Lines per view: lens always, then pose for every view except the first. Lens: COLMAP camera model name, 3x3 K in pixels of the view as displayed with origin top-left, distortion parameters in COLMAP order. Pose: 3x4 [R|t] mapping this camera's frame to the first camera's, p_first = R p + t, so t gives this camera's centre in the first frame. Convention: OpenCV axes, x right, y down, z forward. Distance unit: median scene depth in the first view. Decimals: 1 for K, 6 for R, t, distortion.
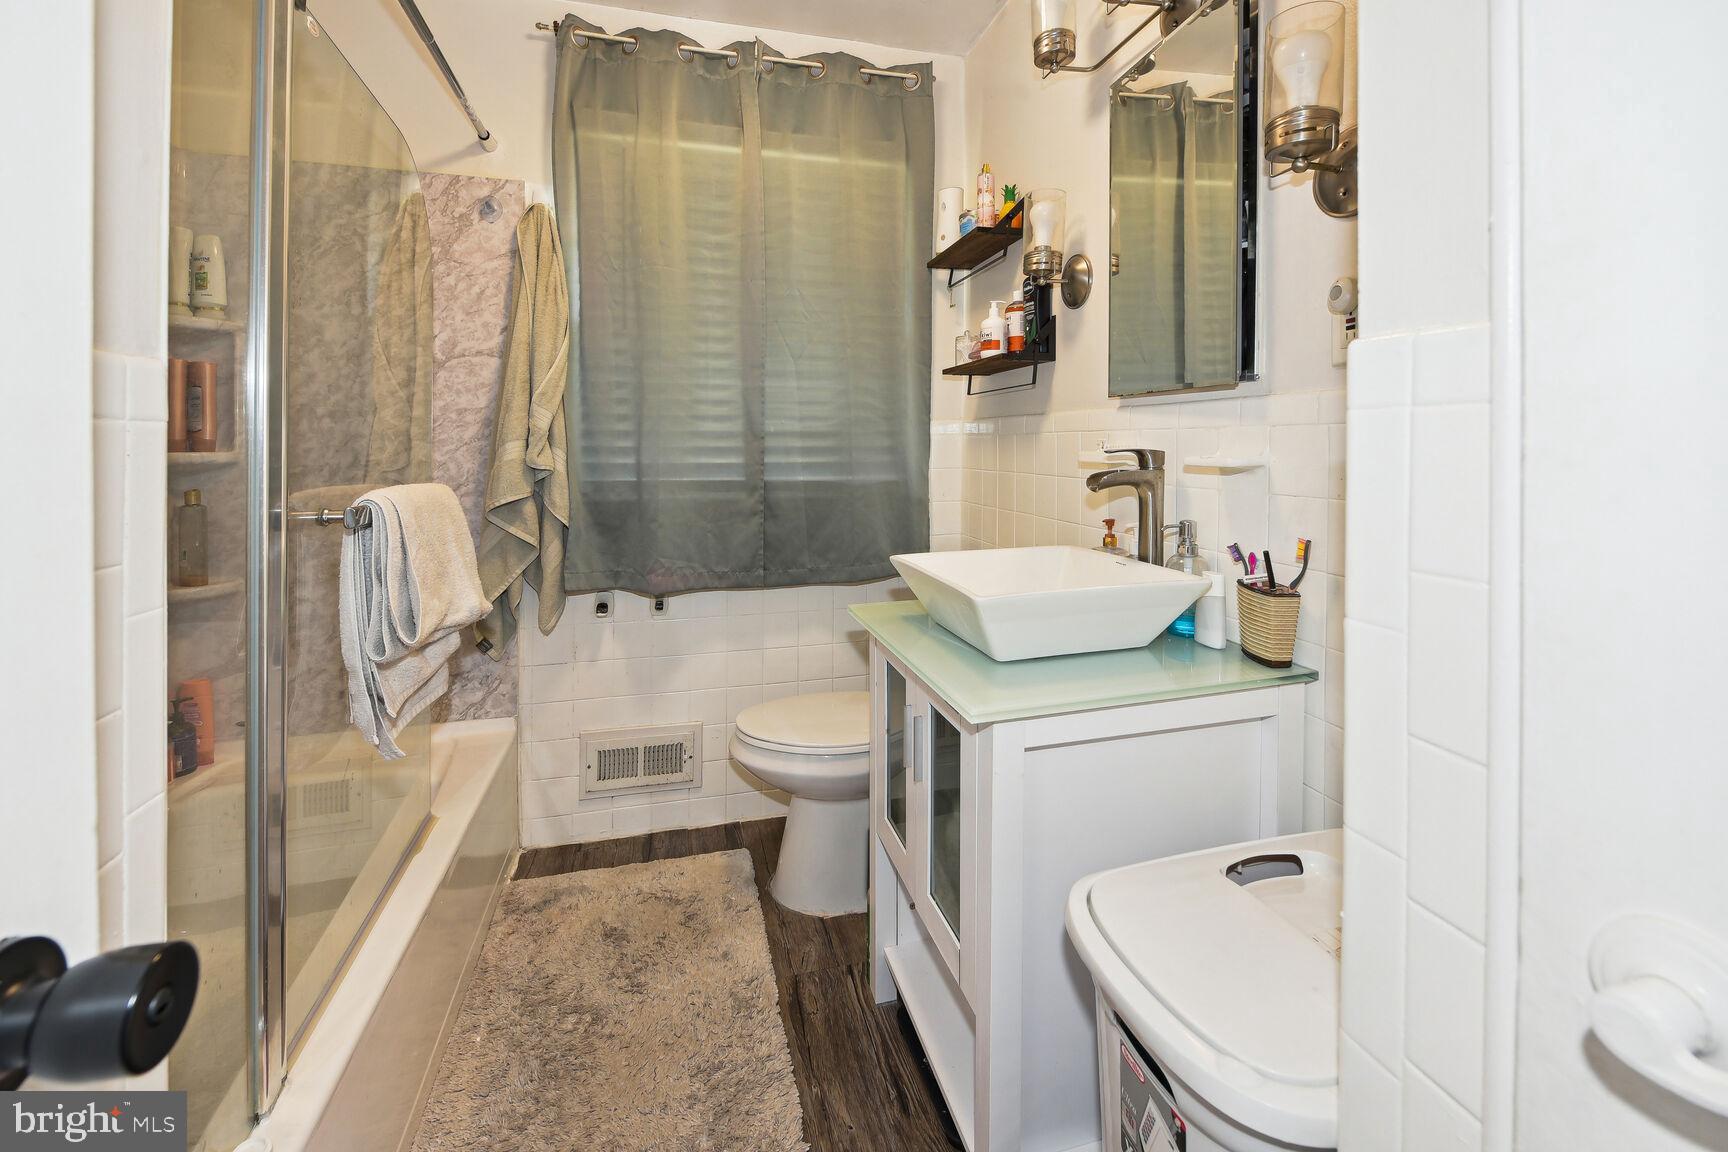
lens RADIAL K [[699.6, 0, 865.7], [0, 699.6, 547.9], [0, 0, 1]] dist [-0.001121, -0.003641]
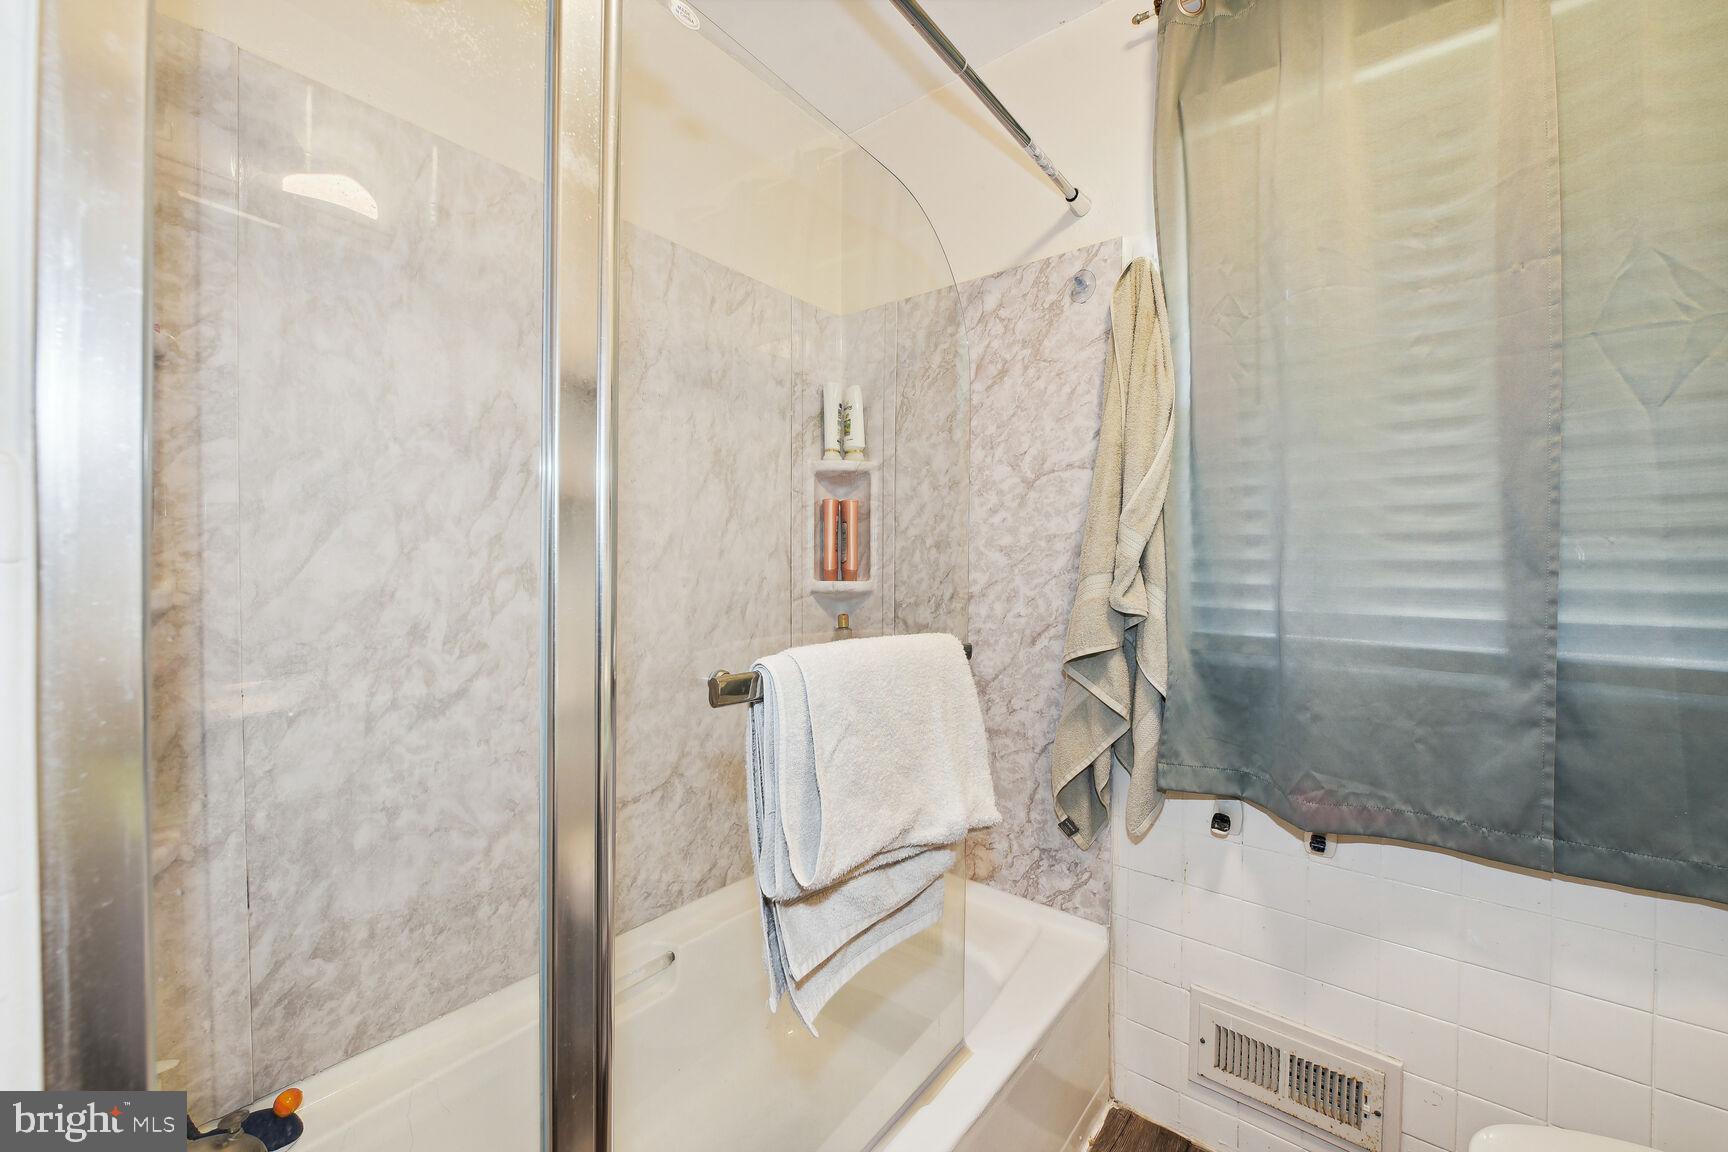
lens RADIAL K [[699.6, 0, 865.7], [0, 699.6, 547.9], [0, 0, 1]] dist [-0.001121, -0.003641]
pose [[0.597889, -0.018999, -0.801354, -0.046218], [-0.124623, 0.985360, -0.116342, -0.059849], [0.791832, 0.169427, 0.586767, 0.340903]]
